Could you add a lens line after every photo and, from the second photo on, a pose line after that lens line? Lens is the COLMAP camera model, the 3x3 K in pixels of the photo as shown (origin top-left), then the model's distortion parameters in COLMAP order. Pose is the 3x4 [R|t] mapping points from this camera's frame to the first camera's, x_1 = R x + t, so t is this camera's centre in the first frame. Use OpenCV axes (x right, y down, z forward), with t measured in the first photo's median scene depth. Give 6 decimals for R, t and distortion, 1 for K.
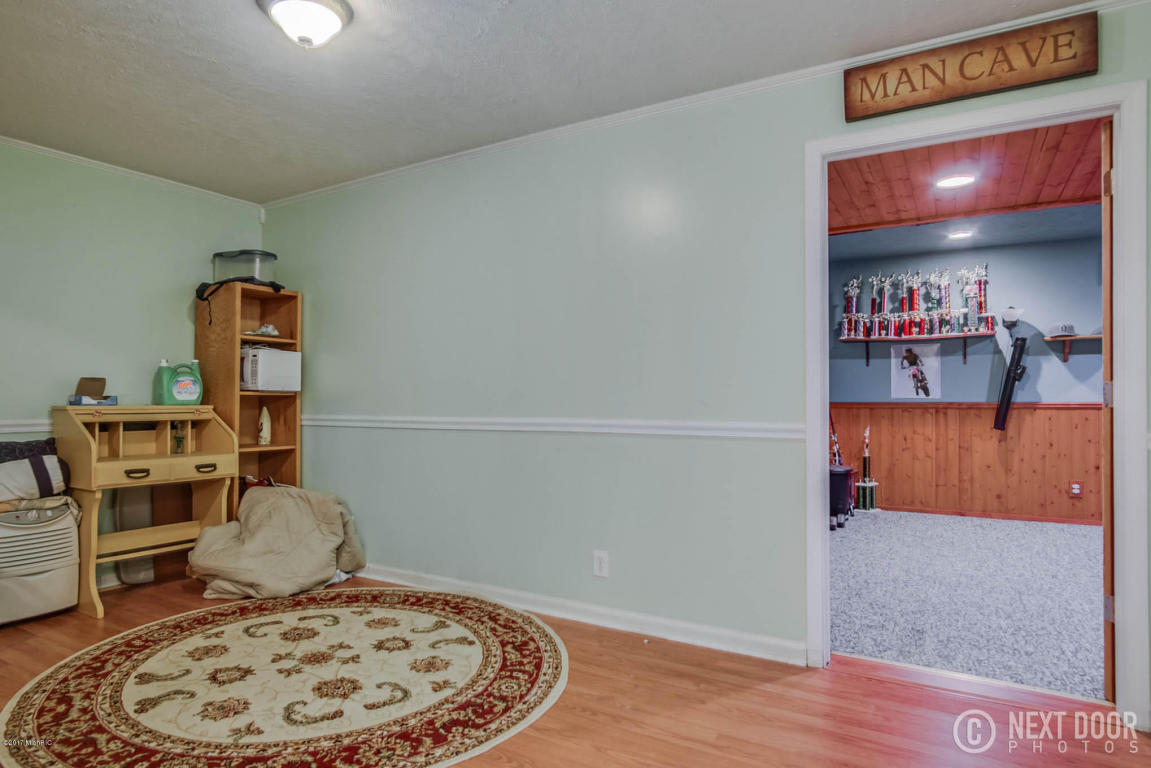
lens RADIAL K [[651.1, 0, 552.1], [0, 651.1, 383.2], [0, 0, 1]] dist [-0.021683, 0.001423]
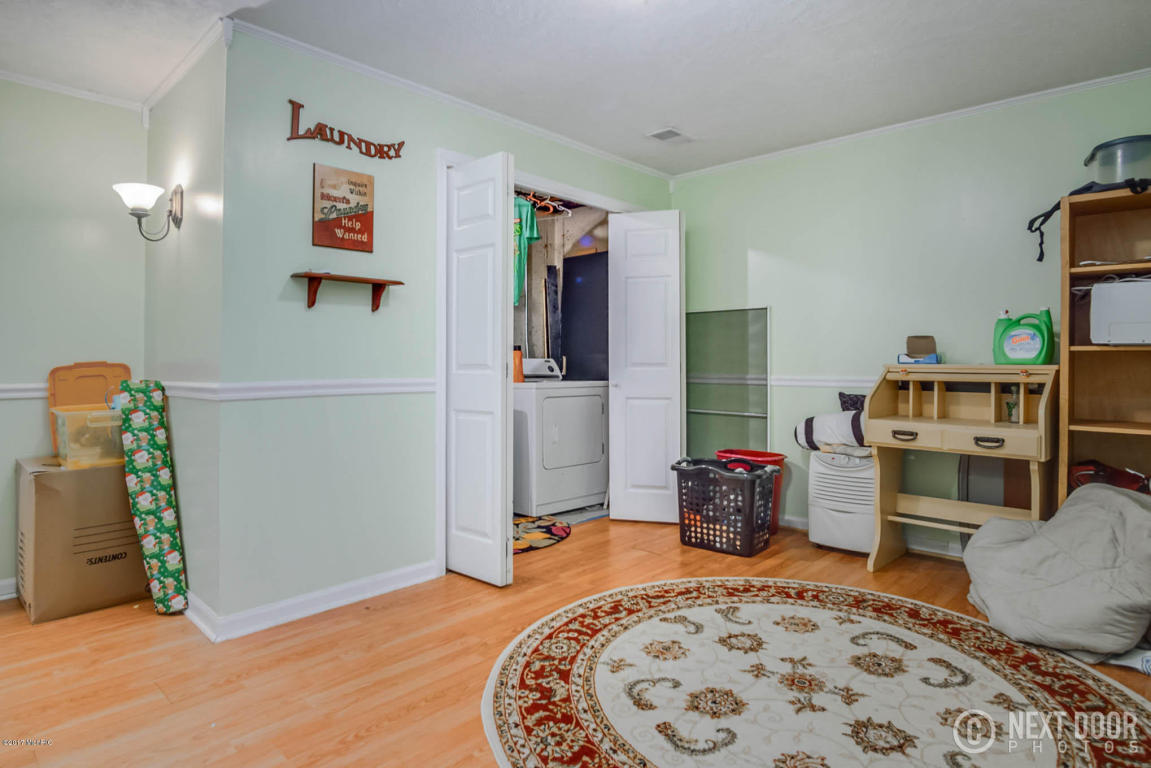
lens RADIAL K [[645.7, 0, 575.0], [0, 645.7, 359.9], [0, 0, 1]] dist [-0.035874, 0.001906]
pose [[-0.184361, 0.004494, -0.982848, 0.430046], [0.022503, 0.999747, 0.000351, 0.020340], [0.982601, -0.022053, -0.184415, 0.828659]]
